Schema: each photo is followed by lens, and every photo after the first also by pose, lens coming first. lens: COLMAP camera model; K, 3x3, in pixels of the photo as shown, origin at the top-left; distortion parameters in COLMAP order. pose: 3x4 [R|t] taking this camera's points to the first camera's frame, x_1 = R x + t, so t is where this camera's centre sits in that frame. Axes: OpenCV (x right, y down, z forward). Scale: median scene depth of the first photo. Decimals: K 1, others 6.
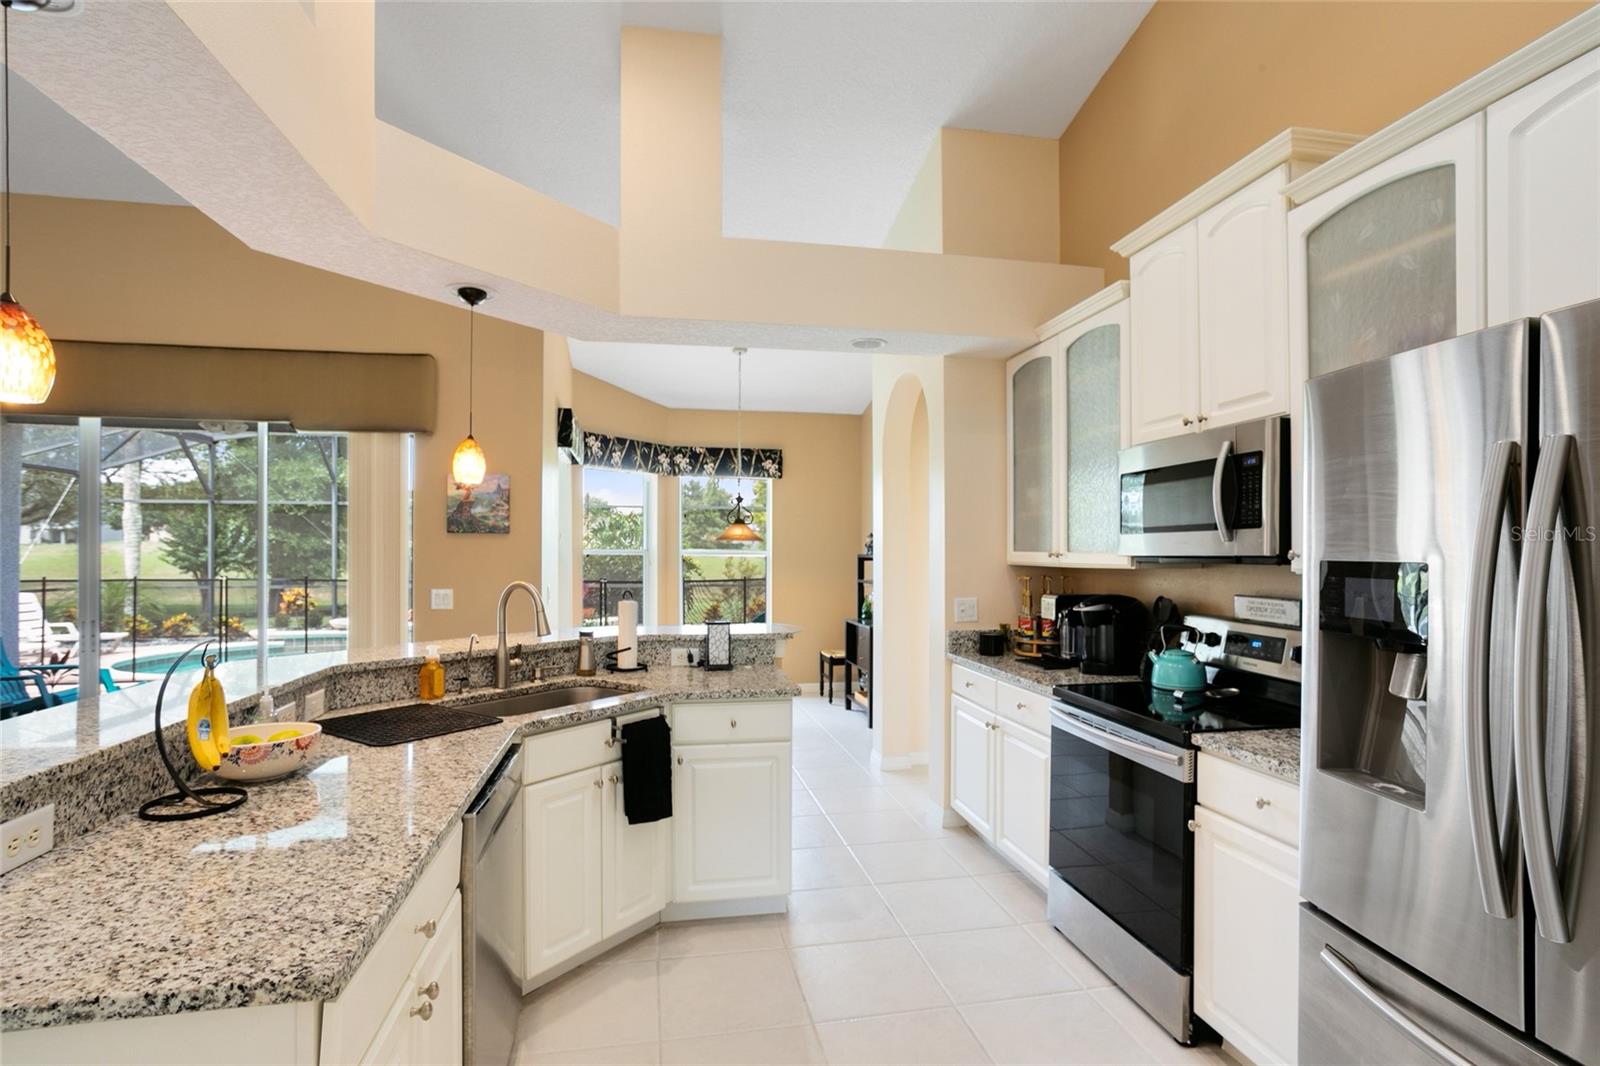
lens RADIAL K [[780.4, 0, 800.7], [0, 780.4, 545.4], [0, 0, 1]] dist [-0.025068, 0.001706]
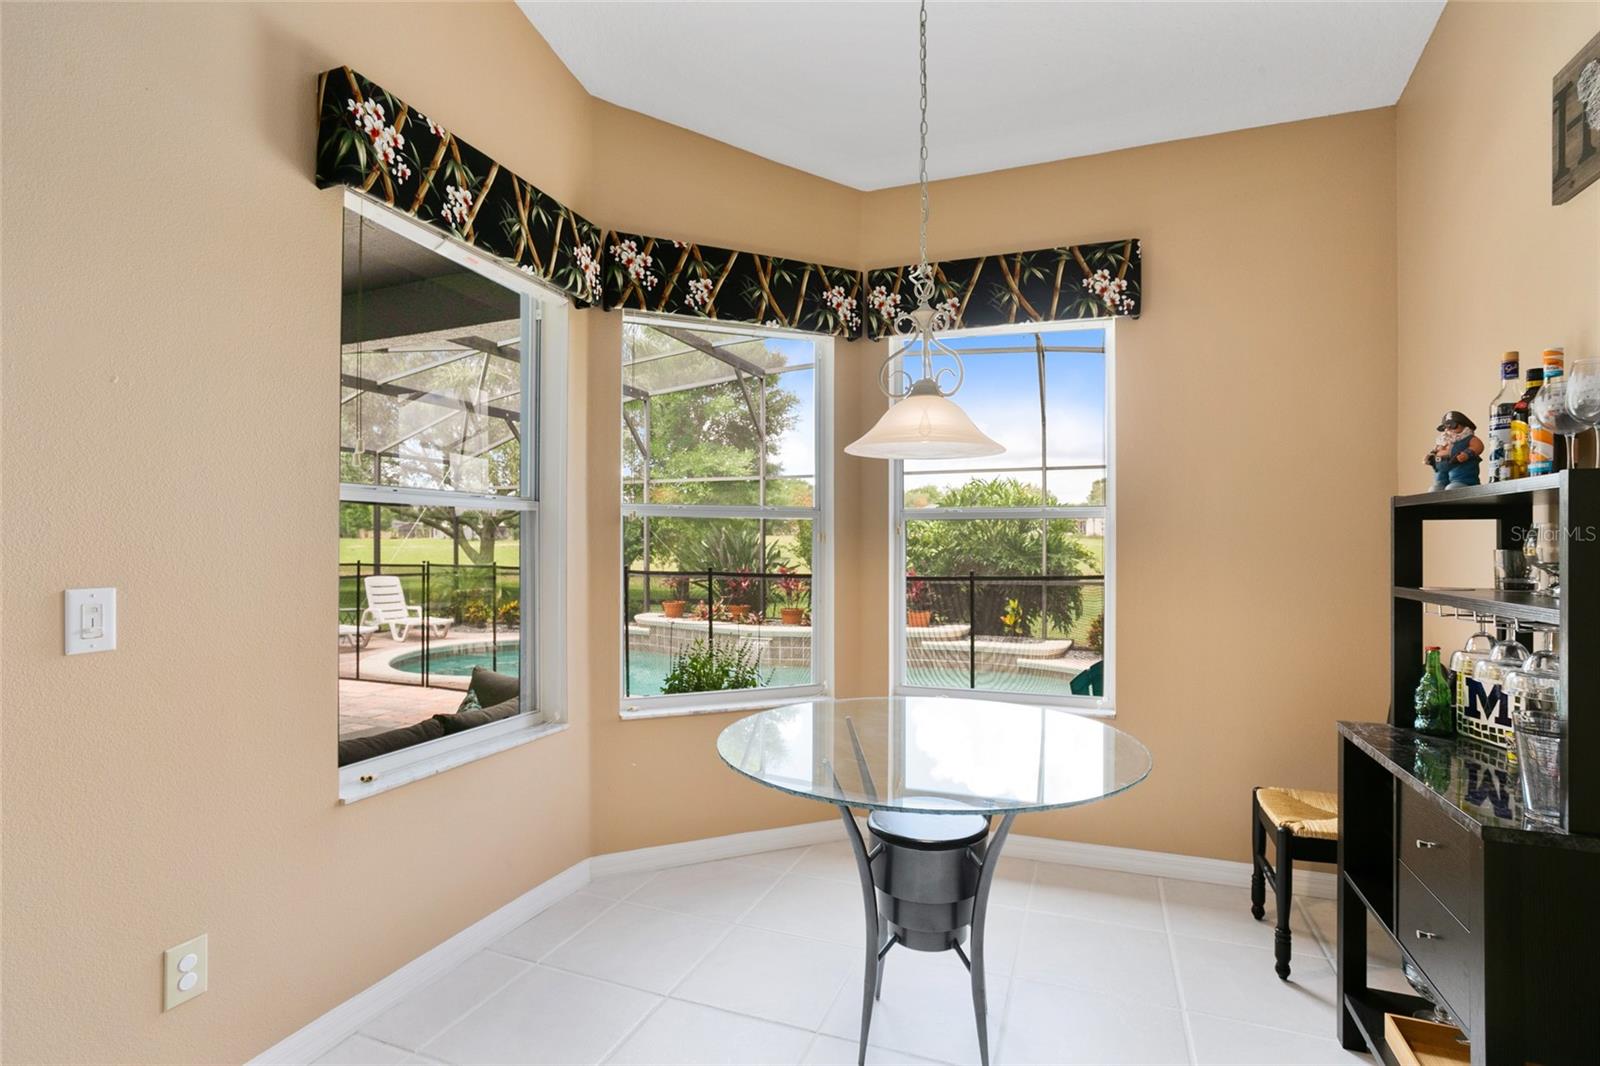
lens RADIAL K [[780.4, 0, 795.9], [0, 780.4, 542.7], [0, 0, 1]] dist [-0.025068, 0.001706]
pose [[0.845796, -0.003858, -0.533493, 0.036882], [0.006916, 0.999969, 0.003732, 0.024123], [0.533462, -0.006846, 0.845796, 0.617245]]
